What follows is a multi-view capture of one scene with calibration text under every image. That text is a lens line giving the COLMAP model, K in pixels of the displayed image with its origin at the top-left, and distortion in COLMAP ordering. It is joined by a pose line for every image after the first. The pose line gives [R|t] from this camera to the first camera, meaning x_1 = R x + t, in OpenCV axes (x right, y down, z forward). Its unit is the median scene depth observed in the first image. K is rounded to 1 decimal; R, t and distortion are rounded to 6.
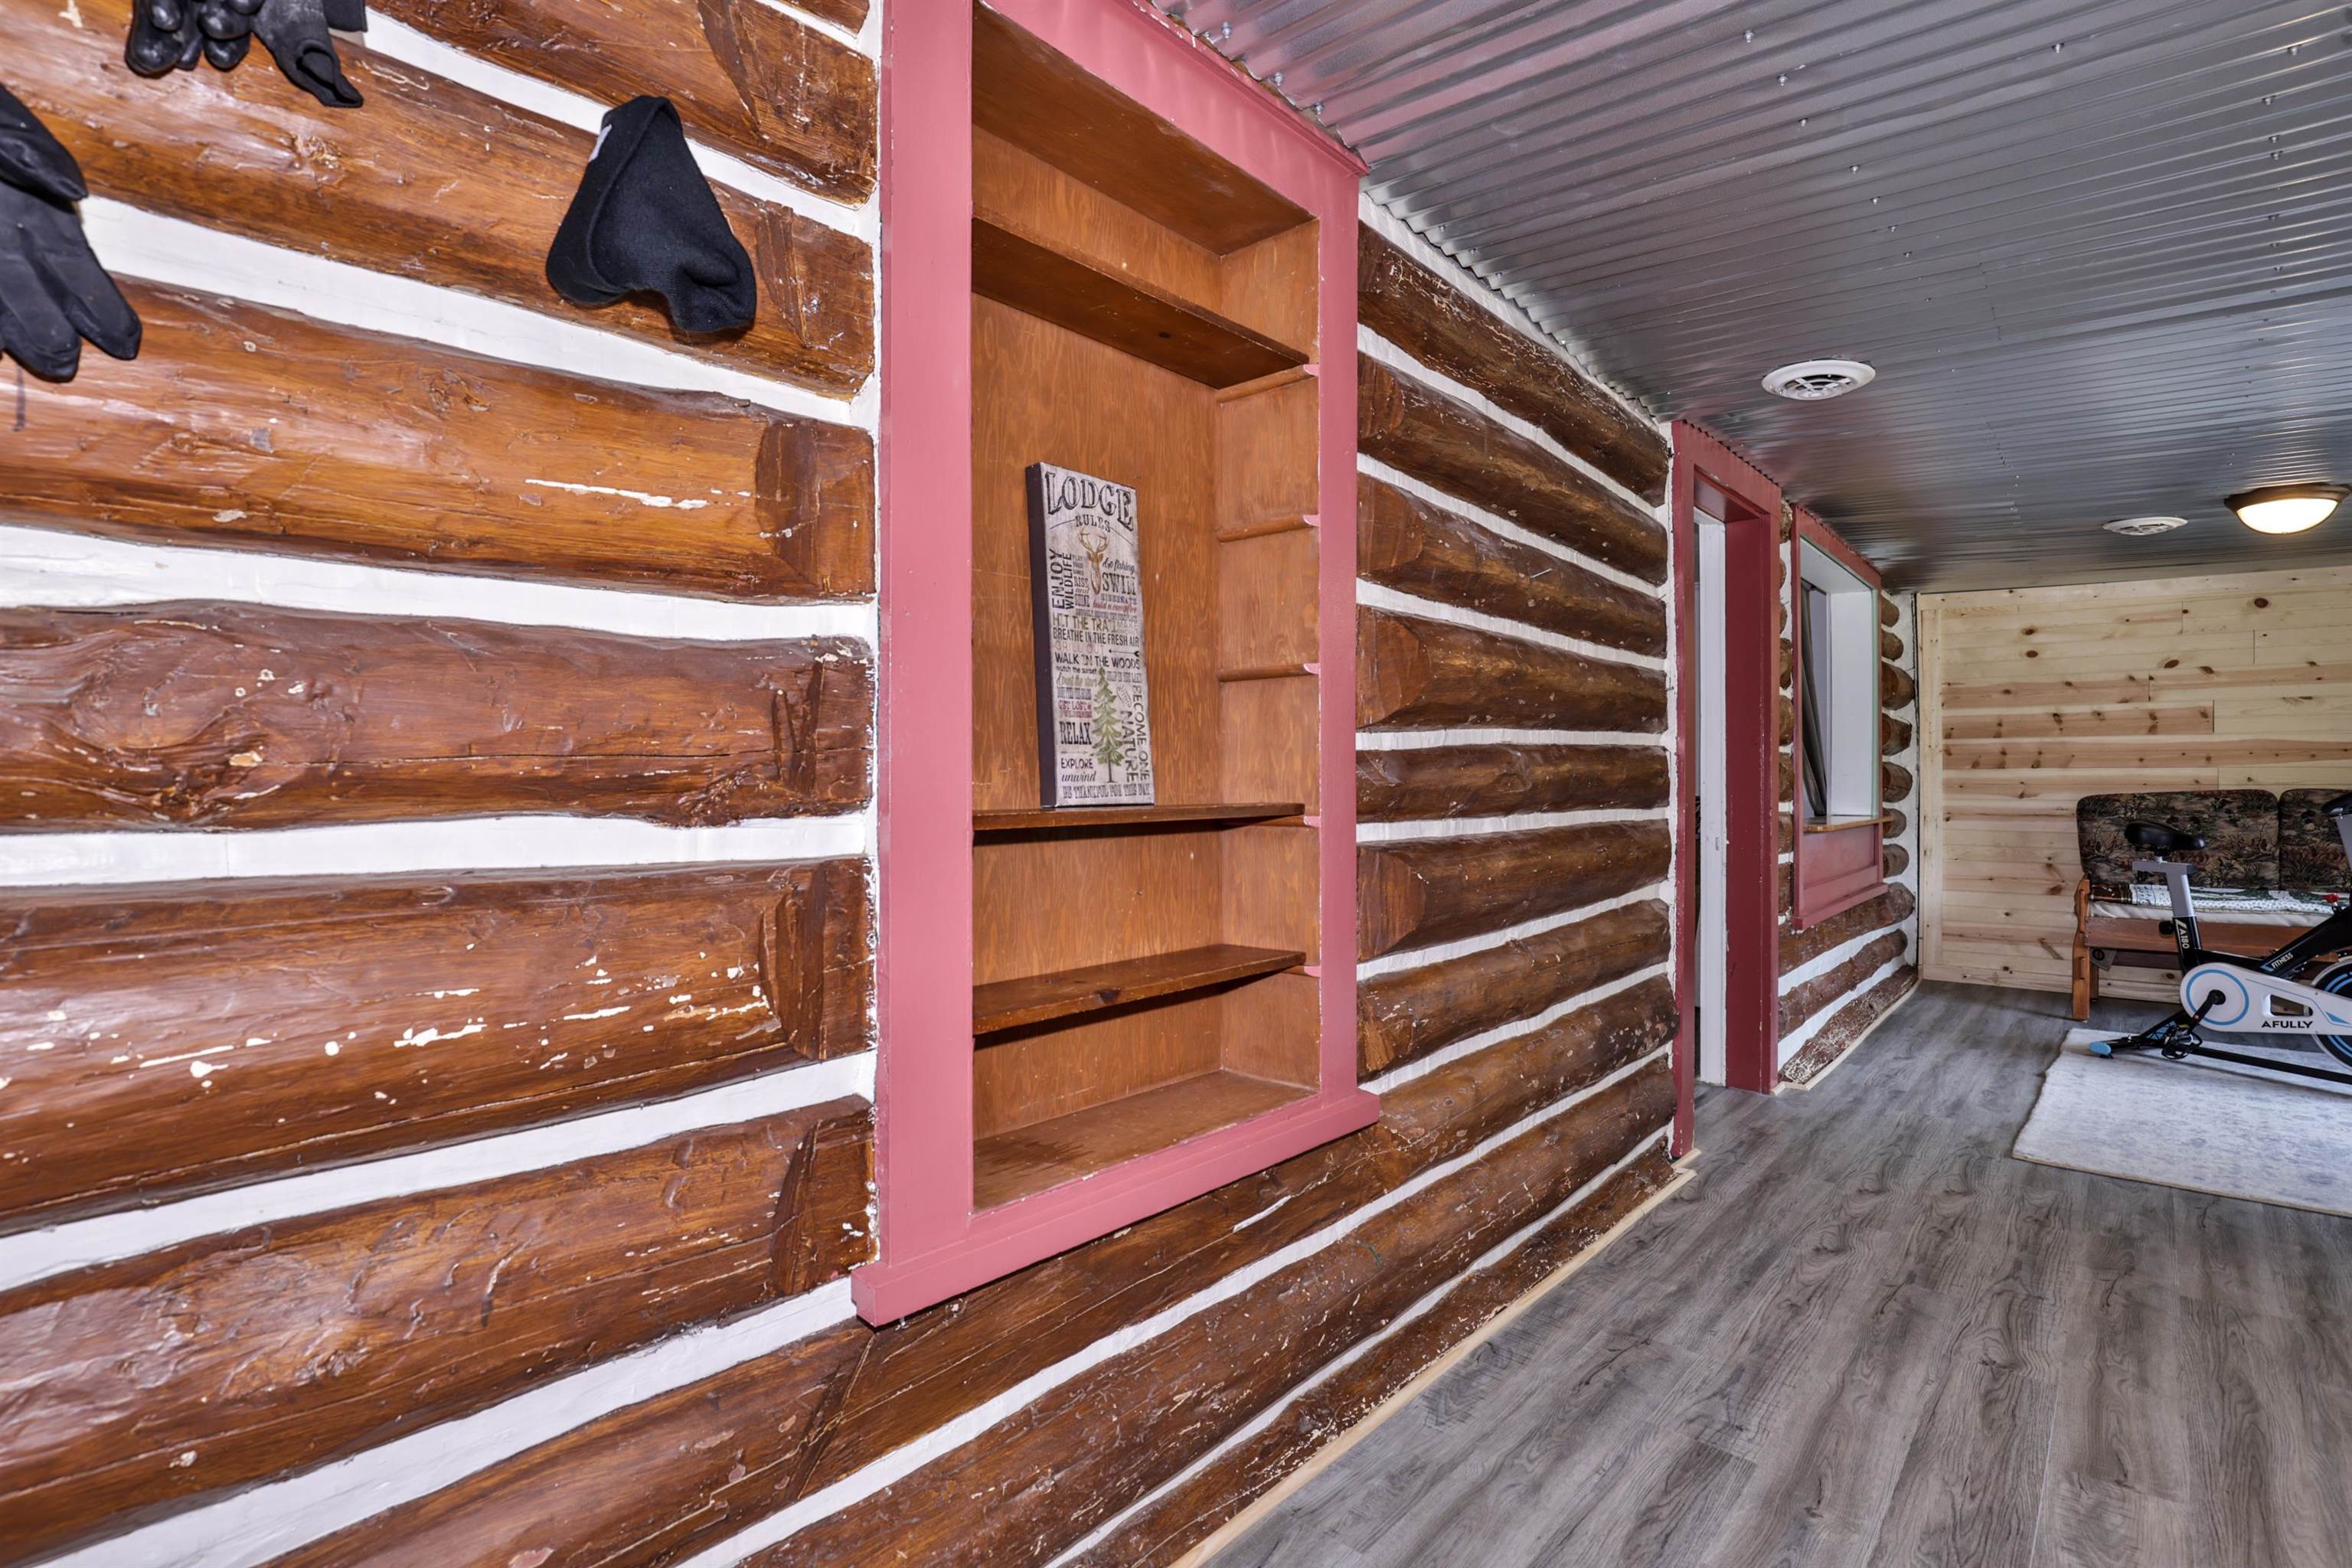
lens RADIAL K [[1215.5, 0, 1187.3], [0, 1215.5, 790.4], [0, 0, 1]] dist [-0.041747, 0.012817]
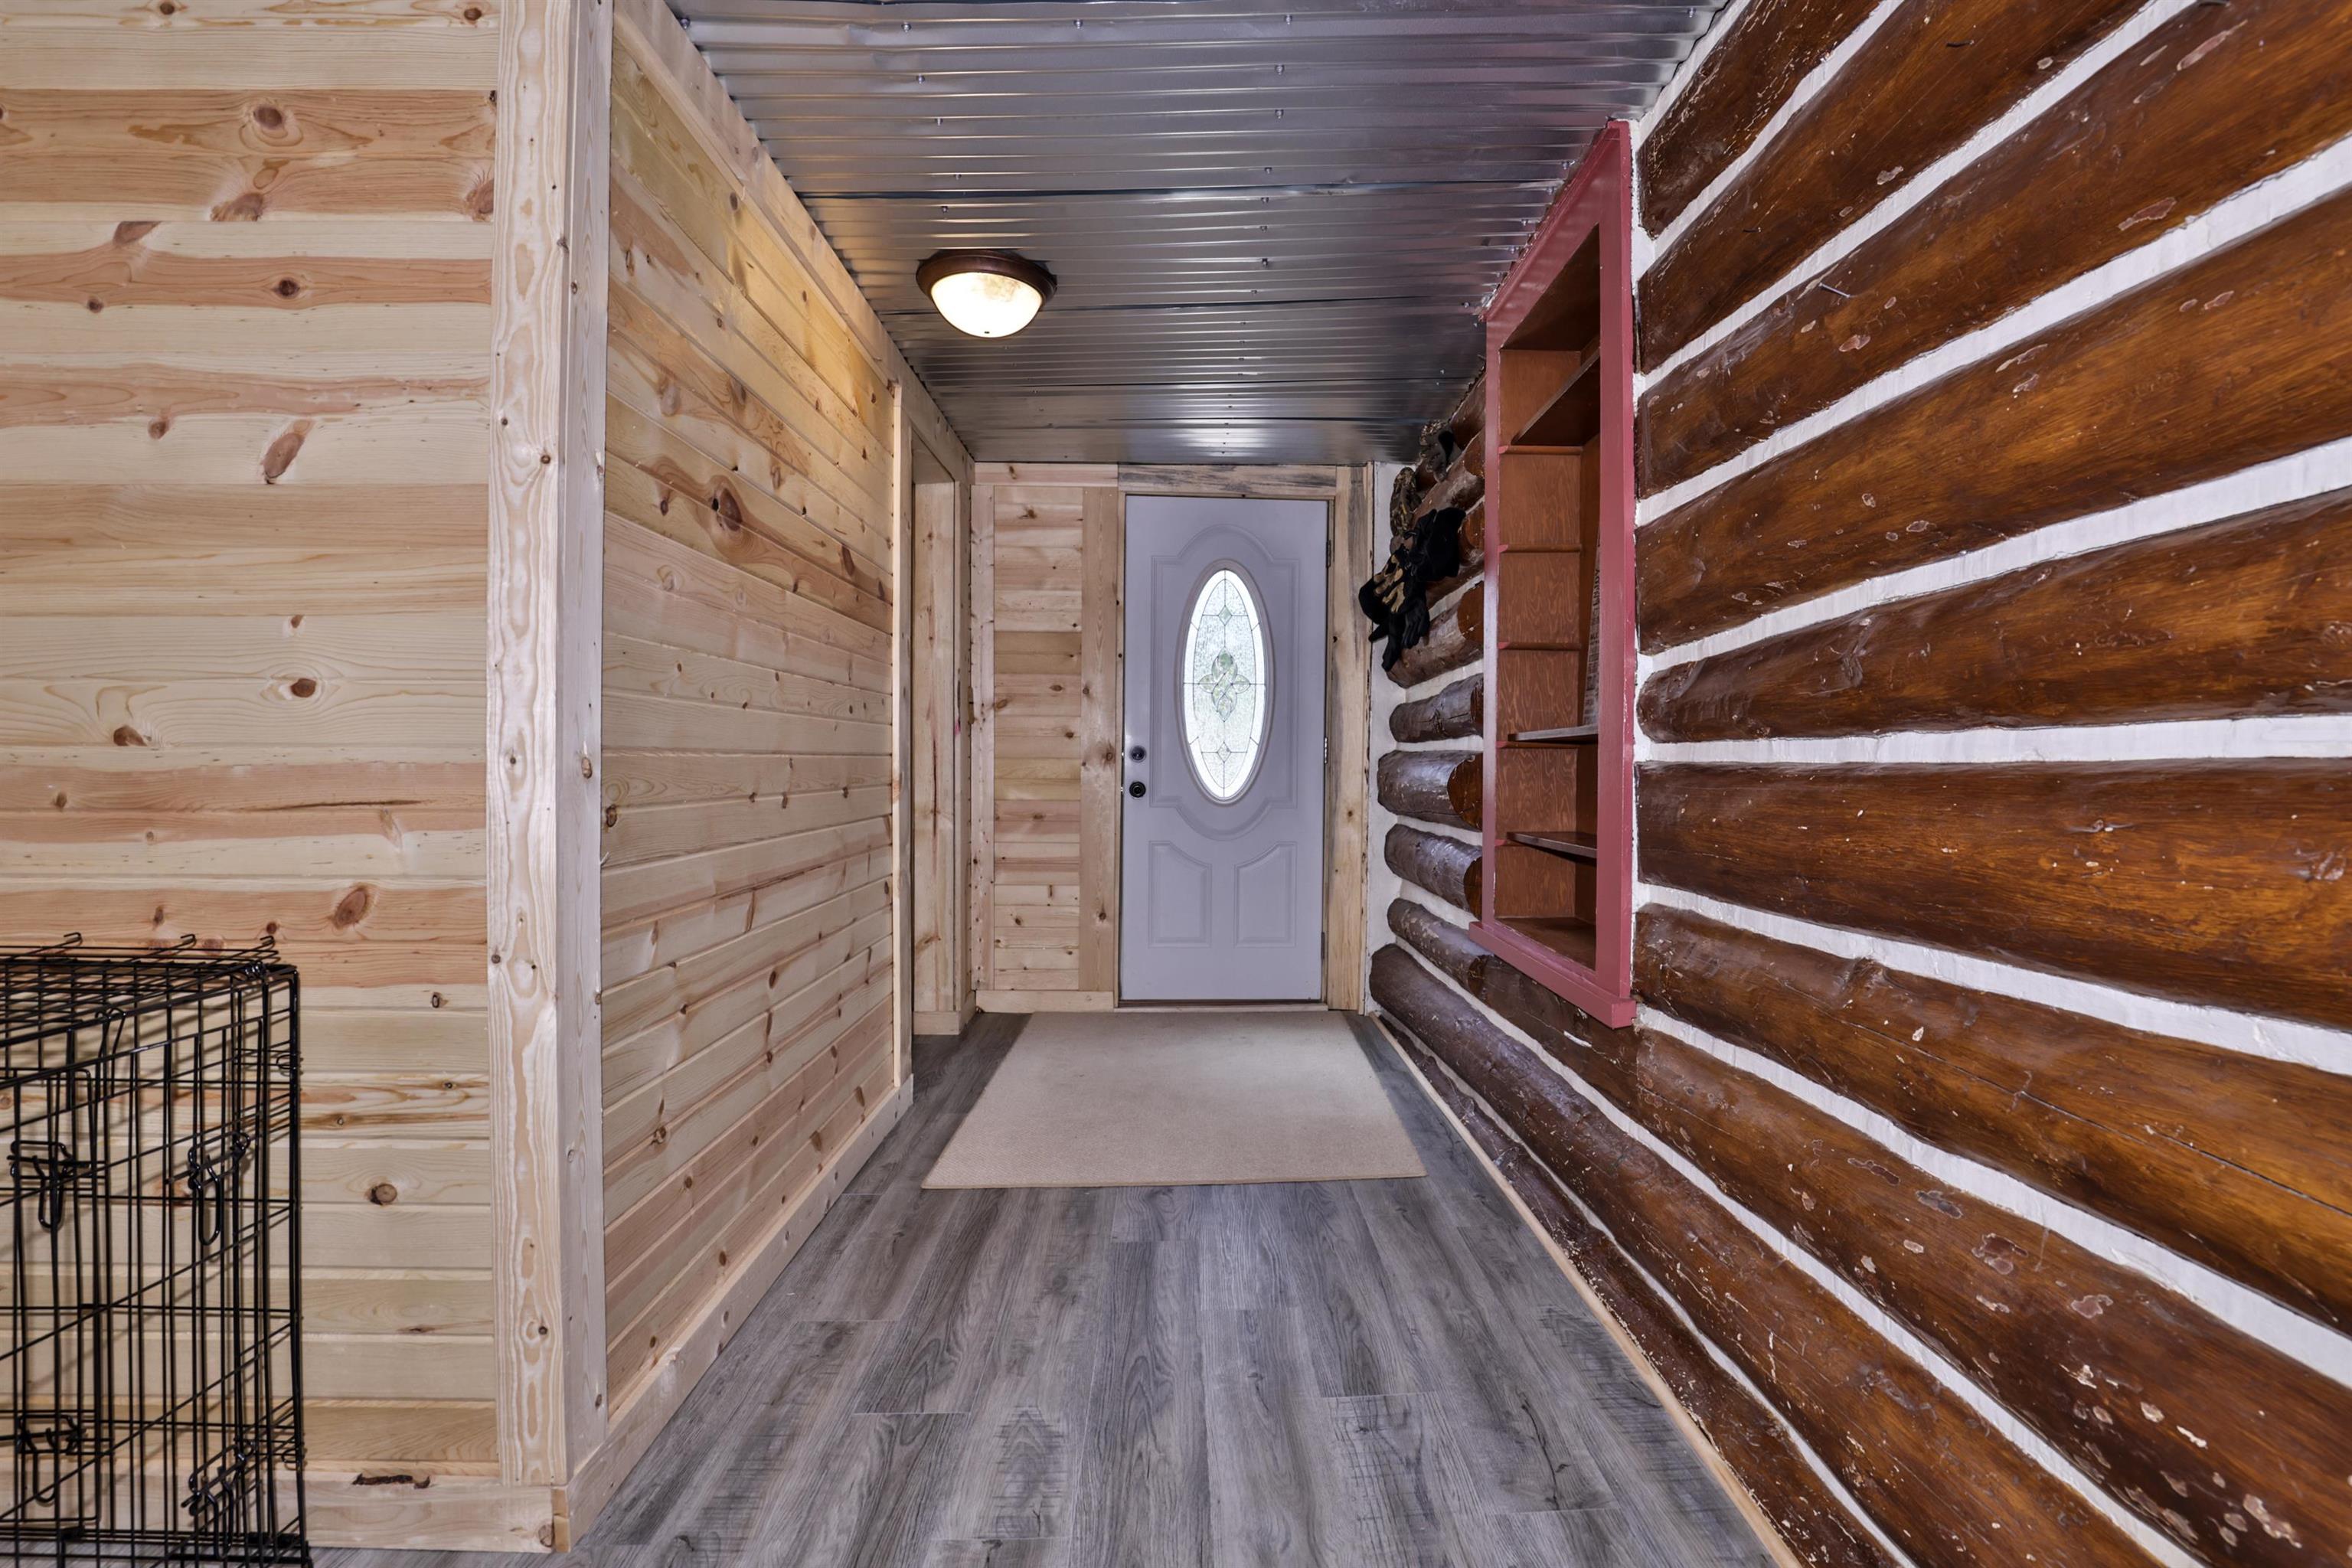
lens RADIAL K [[1143.0, 0, 1185.5], [0, 1143.0, 787.1], [0, 0, 1]] dist [-0.039024, 0.008039]
pose [[-0.770704, 0.007525, -0.637149, 1.068613], [-0.012130, 0.999576, 0.026479, 0.035141], [0.637078, 0.028136, -0.770286, 1.509609]]
